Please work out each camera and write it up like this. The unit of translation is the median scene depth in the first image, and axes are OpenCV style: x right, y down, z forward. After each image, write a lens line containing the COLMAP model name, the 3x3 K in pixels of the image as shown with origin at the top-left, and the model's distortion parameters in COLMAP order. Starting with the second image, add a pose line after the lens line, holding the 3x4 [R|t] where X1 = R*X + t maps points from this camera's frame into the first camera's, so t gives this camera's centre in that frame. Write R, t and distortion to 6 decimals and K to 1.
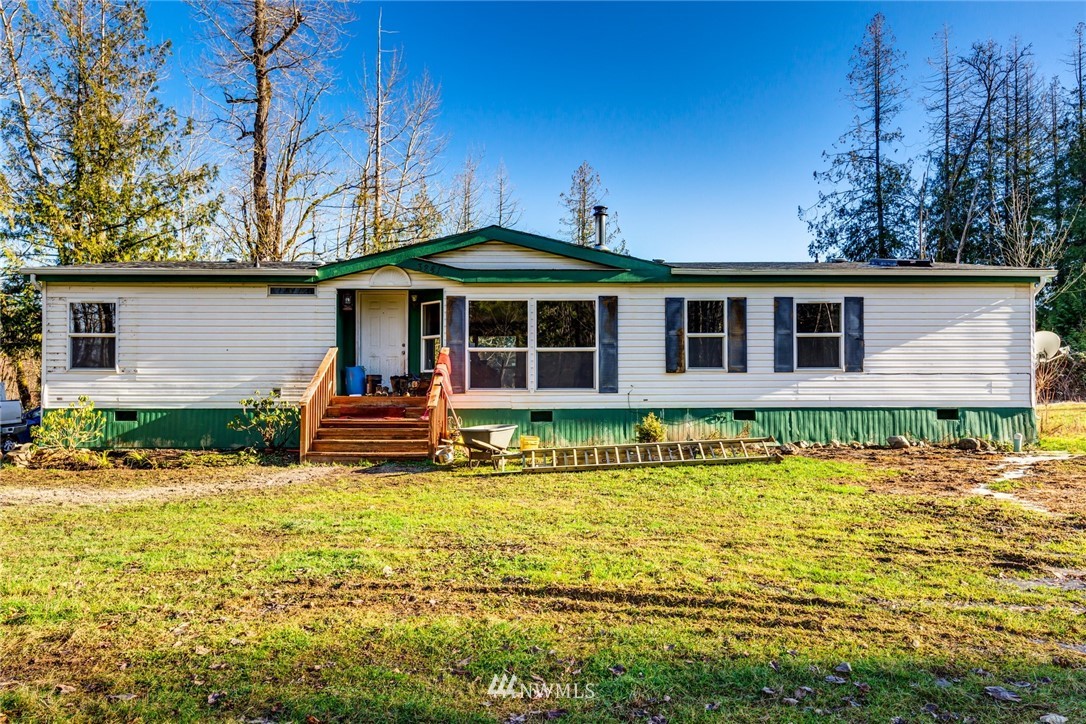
lens RADIAL K [[738.0, 0, 543.4], [0, 738.0, 367.3], [0, 0, 1]] dist [0.008812, -0.000224]
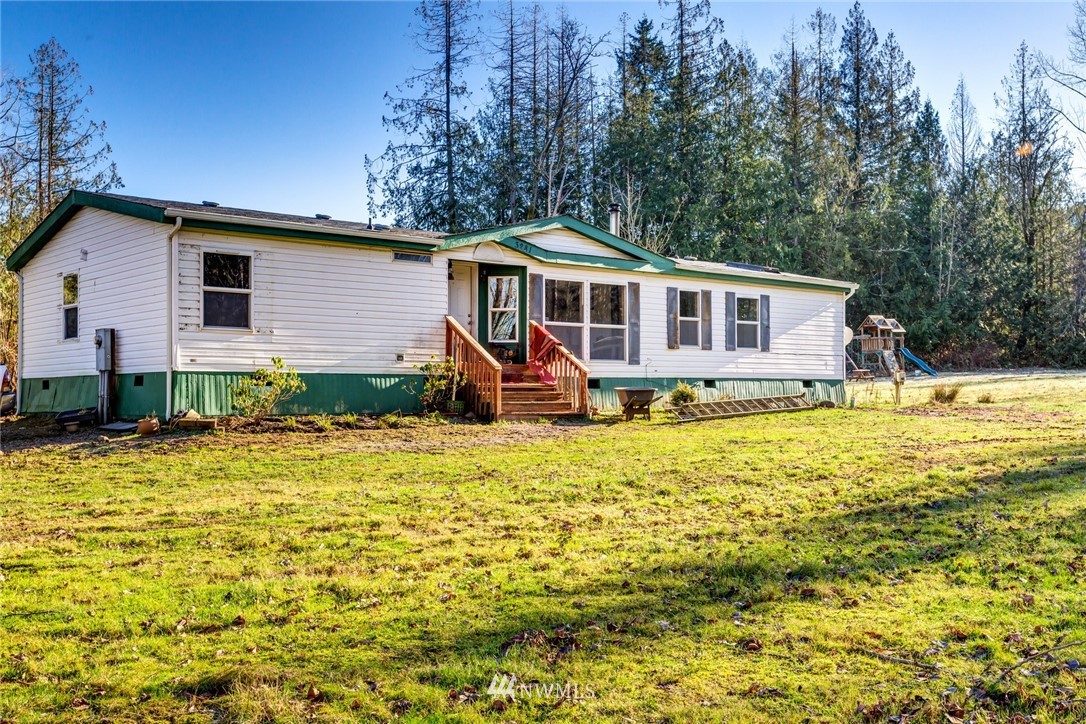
lens RADIAL K [[1059.9, 0, 542.8], [0, 1059.9, 362.4], [0, 0, 1]] dist [0.011301, 0.000000]
pose [[0.780593, 0.017523, 0.624794, -1.081721], [-0.023712, 0.999718, 0.001586, 0.032121], [-0.624589, -0.016053, 0.780788, -0.235018]]
